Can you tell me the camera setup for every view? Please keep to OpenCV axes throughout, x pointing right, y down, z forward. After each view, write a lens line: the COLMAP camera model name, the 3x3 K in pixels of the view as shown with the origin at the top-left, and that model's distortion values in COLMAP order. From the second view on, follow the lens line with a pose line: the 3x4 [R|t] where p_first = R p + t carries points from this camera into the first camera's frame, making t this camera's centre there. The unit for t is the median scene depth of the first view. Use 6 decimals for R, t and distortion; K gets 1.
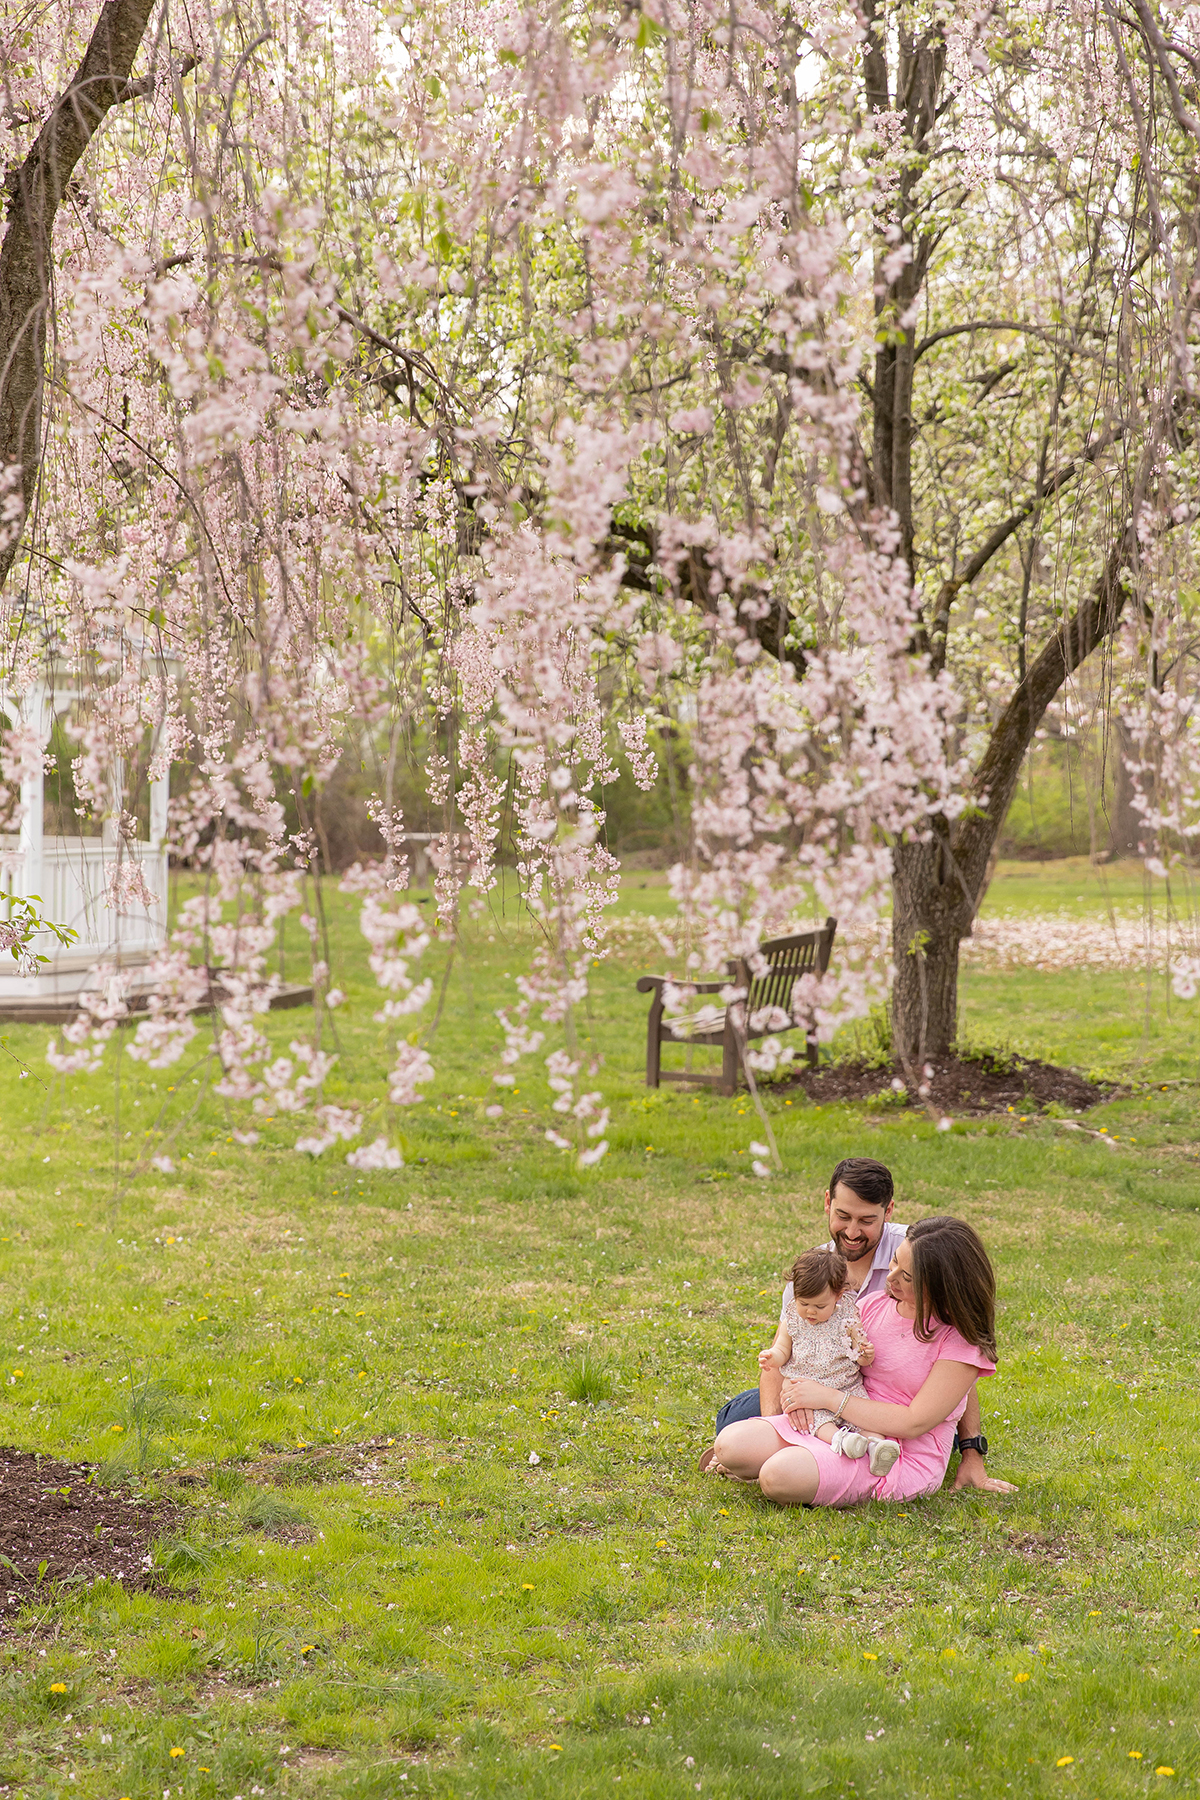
lens RADIAL K [[3641.2, 0, 600.1], [0, 3641.2, 904.0], [0, 0, 1]] dist [0.088180, 0.000000]
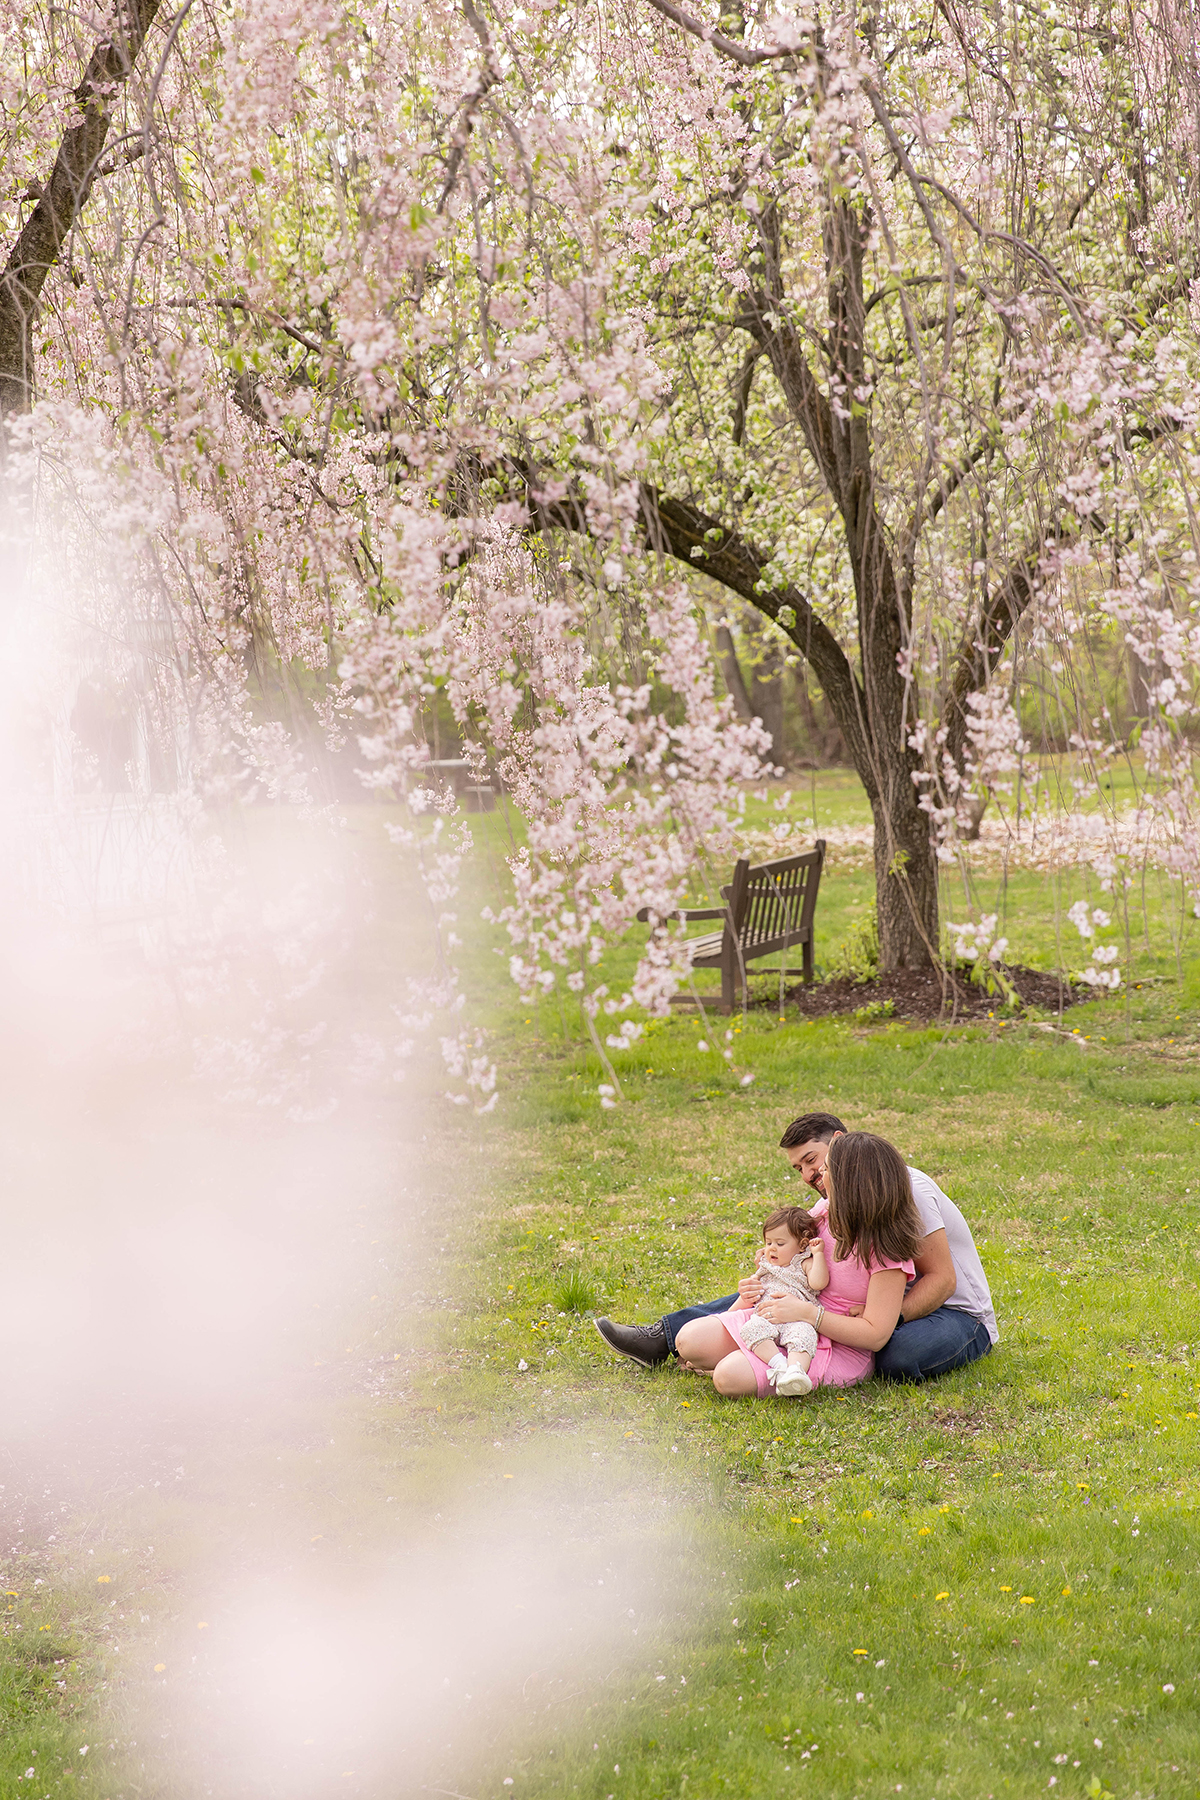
lens RADIAL K [[3641.2, 0, 599.6], [0, 3641.2, 896.6], [0, 0, 1]] dist [0.088180, 0.000000]
pose [[0.998605, -0.051081, -0.013371, 0.022405], [0.051394, 0.998385, 0.024229, -0.015285], [0.012111, -0.024882, 0.999617, -0.099954]]
